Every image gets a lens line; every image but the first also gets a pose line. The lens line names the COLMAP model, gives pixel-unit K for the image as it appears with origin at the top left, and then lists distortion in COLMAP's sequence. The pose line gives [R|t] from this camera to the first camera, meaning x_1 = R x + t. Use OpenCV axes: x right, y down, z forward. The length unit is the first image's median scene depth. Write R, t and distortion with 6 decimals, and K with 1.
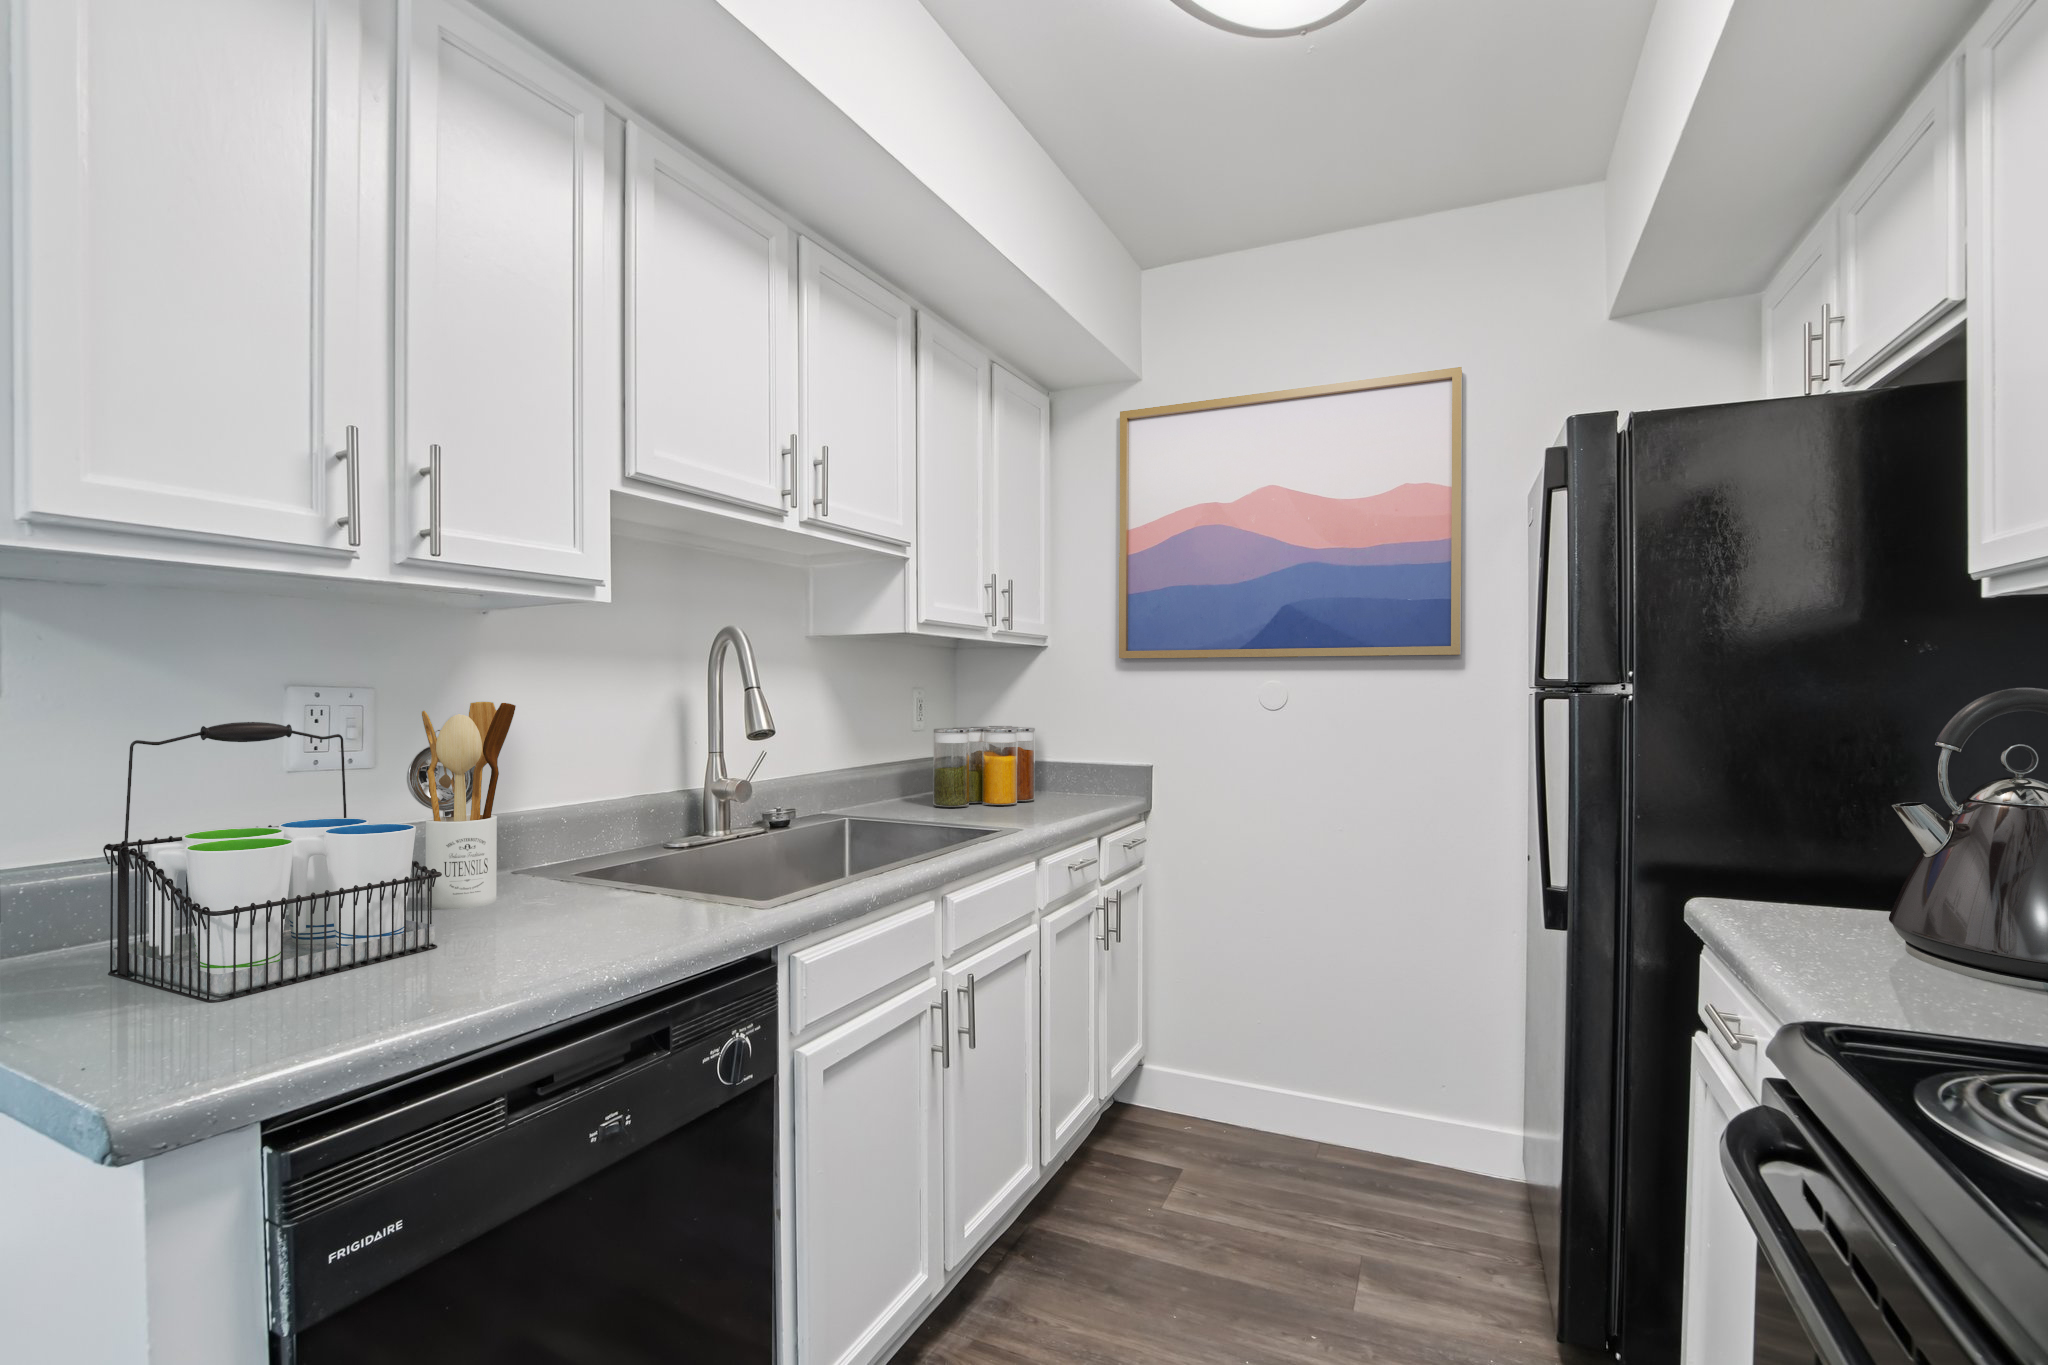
lens RADIAL K [[944.3, 0, 1005.4], [0, 944.3, 693.8], [0, 0, 1]] dist [-0.030106, 0.005199]
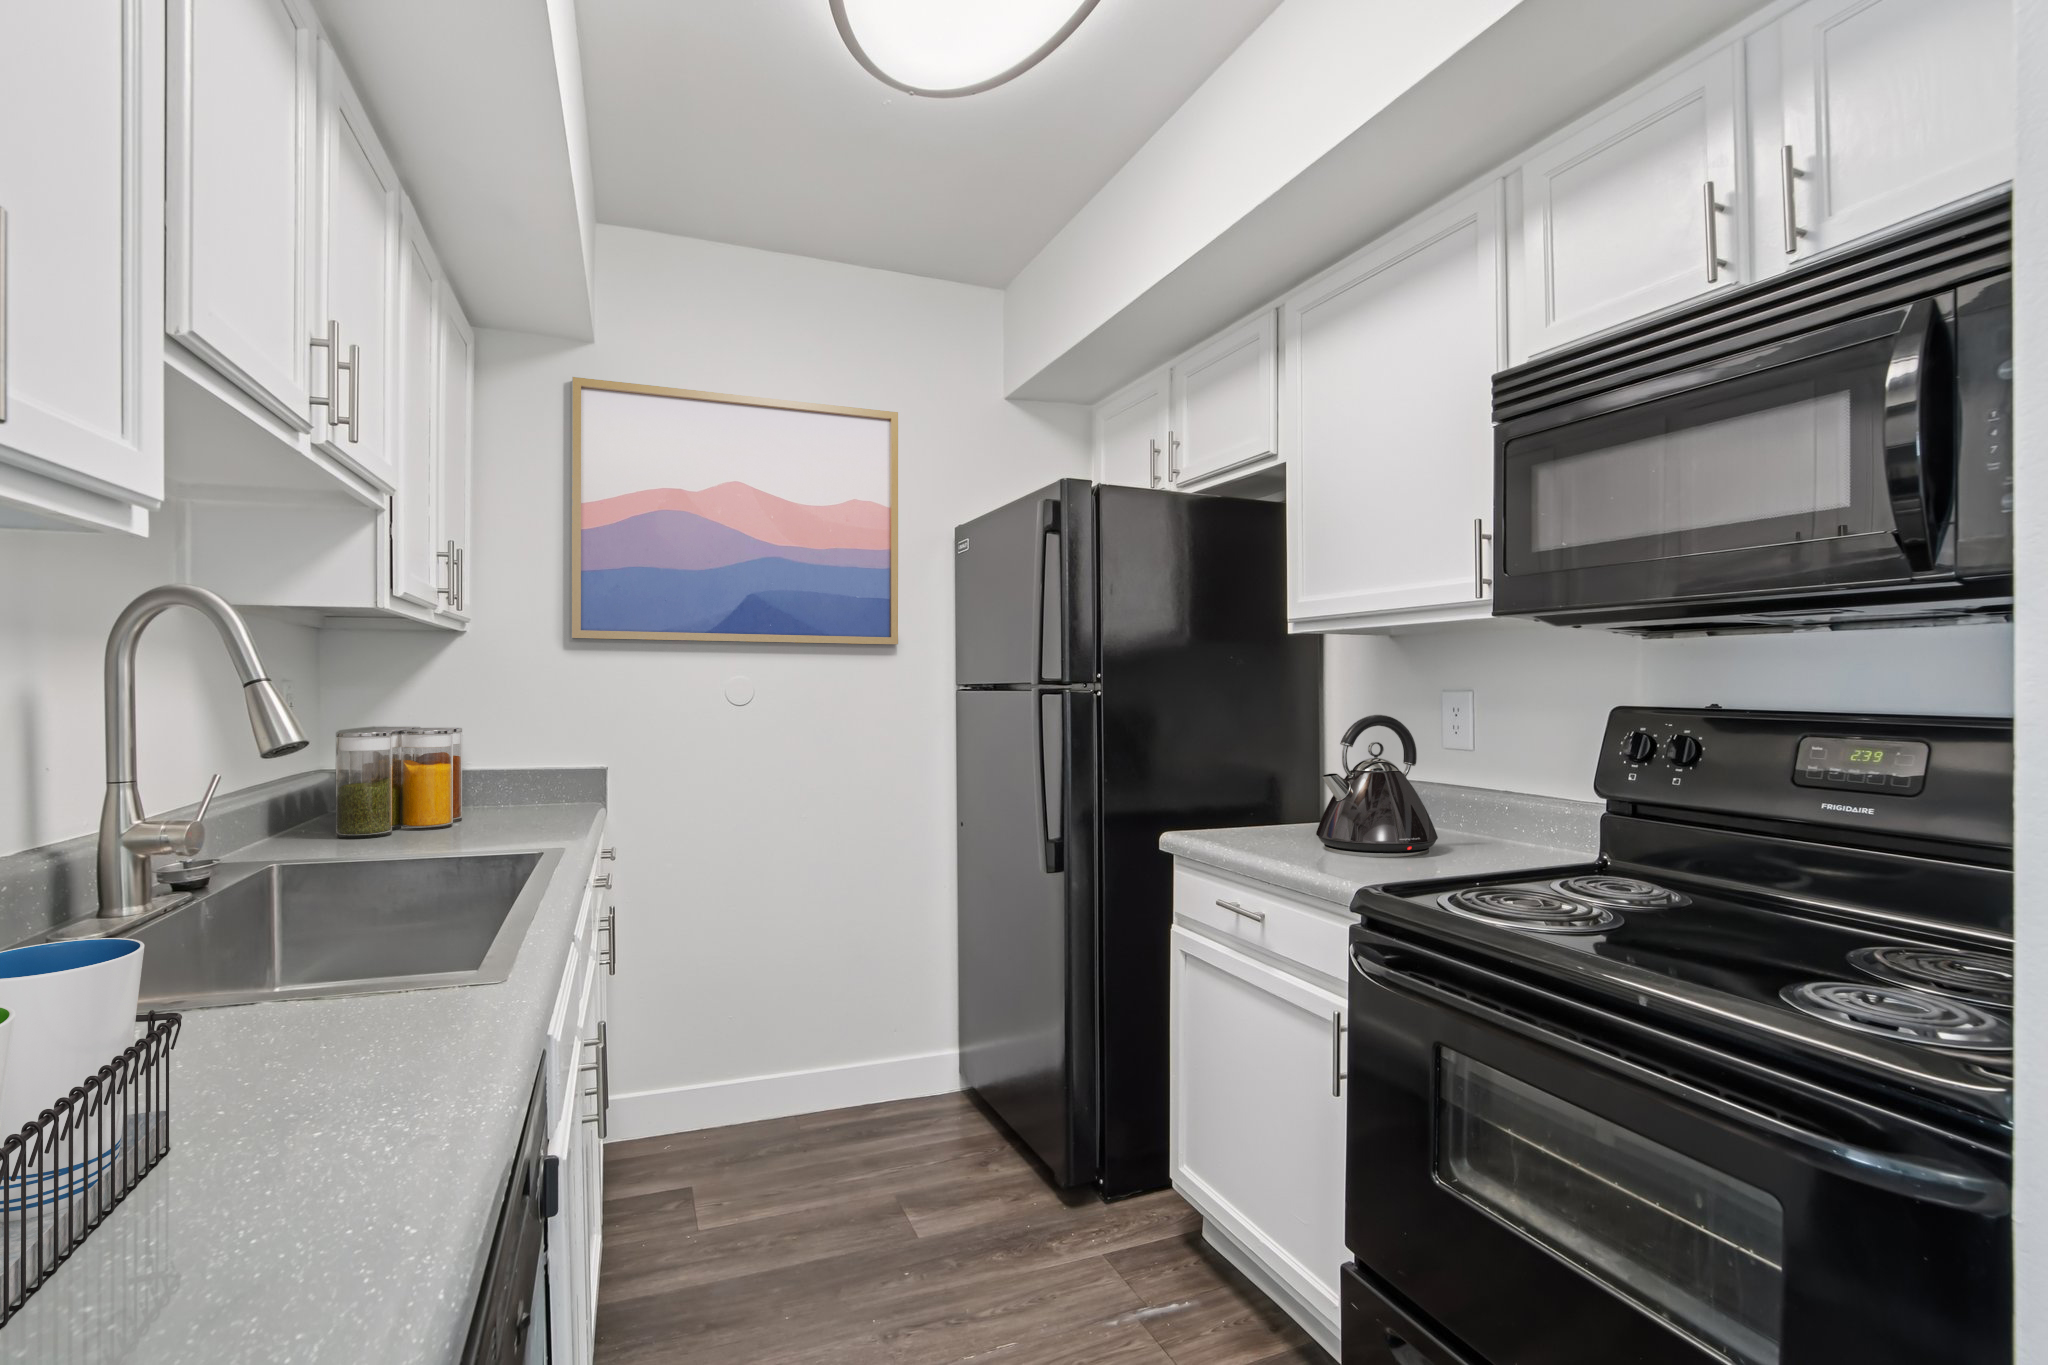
lens RADIAL K [[944.3, 0, 1005.5], [0, 944.3, 681.9], [0, 0, 1]] dist [-0.030106, 0.005199]
pose [[0.671870, 0.007752, 0.740628, -0.336792], [-0.004465, 0.999969, -0.006416, -0.002705], [-0.740655, 0.001004, 0.671884, 0.135760]]
